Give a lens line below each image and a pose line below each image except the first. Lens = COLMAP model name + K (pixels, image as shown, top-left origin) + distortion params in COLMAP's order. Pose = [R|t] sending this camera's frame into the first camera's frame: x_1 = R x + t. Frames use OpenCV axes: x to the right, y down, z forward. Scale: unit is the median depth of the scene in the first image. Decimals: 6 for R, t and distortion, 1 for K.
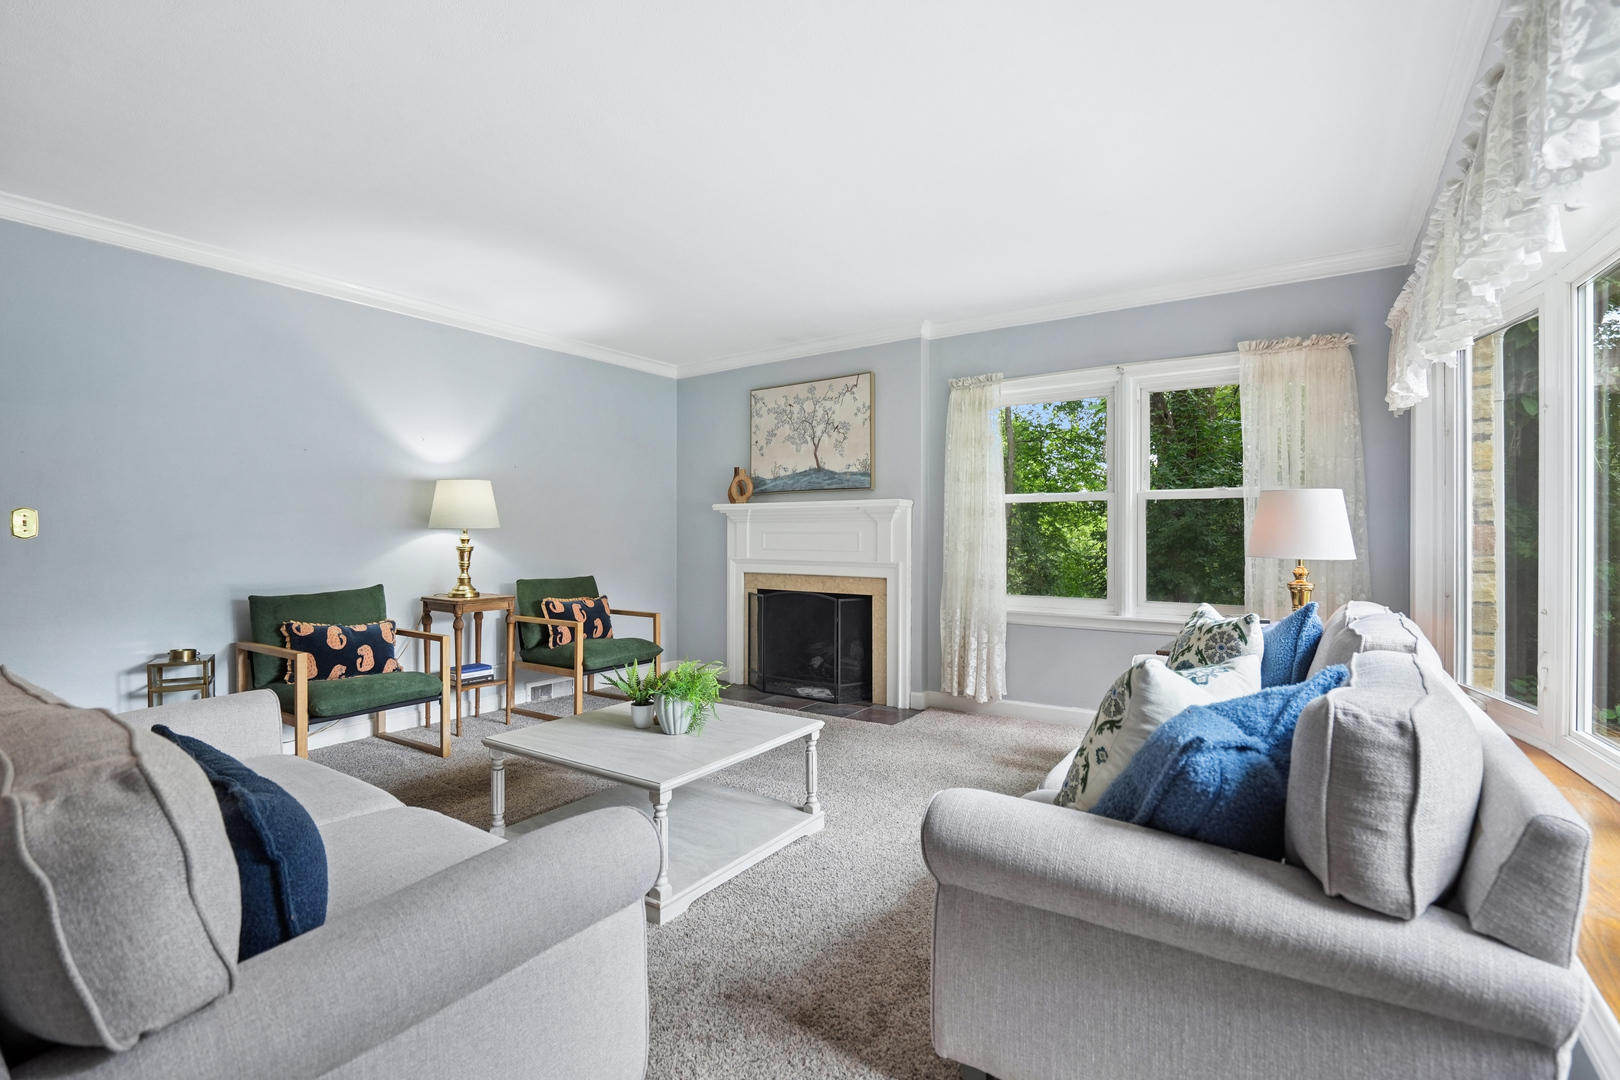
lens RADIAL K [[743.1, 0, 841.7], [0, 743.1, 534.3], [0, 0, 1]] dist [-0.004595, 0.000818]
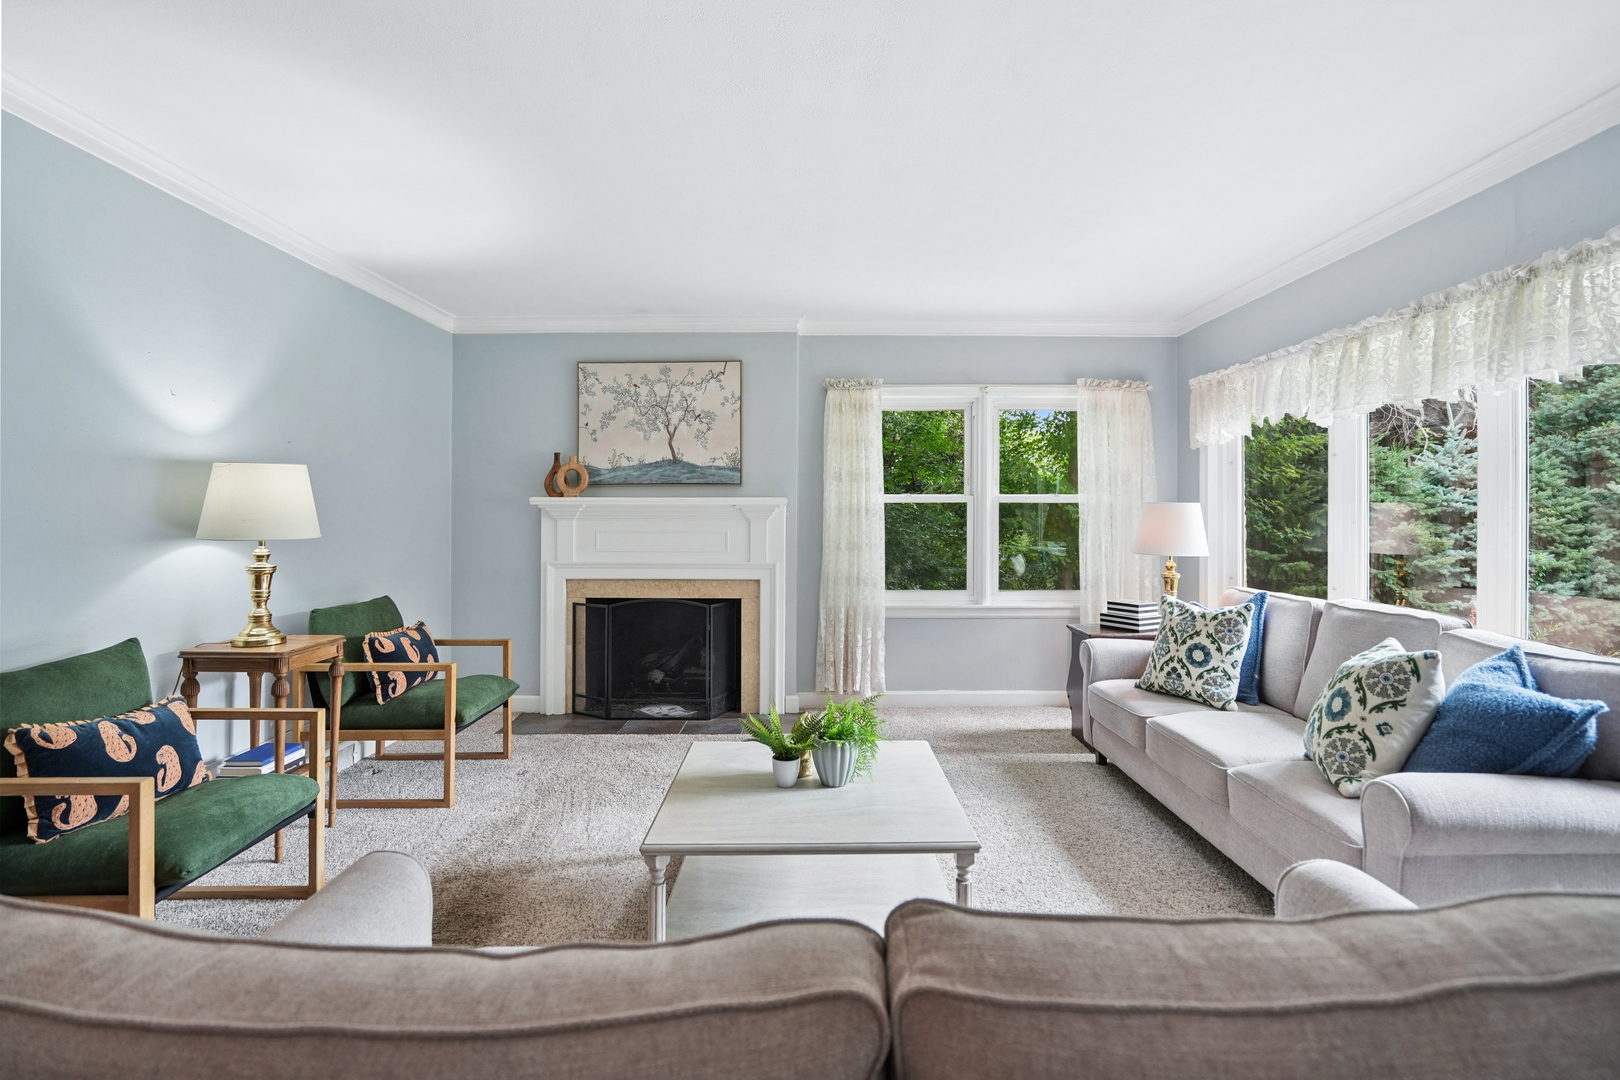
lens RADIAL K [[743.1, 0, 829.8], [0, 743.1, 513.8], [0, 0, 1]] dist [-0.004595, 0.000818]
pose [[0.825606, 0.000377, 0.564247, -0.430427], [-0.001023, 0.999999, 0.000829, -0.027989], [-0.564247, -0.001261, 0.825605, 0.175790]]
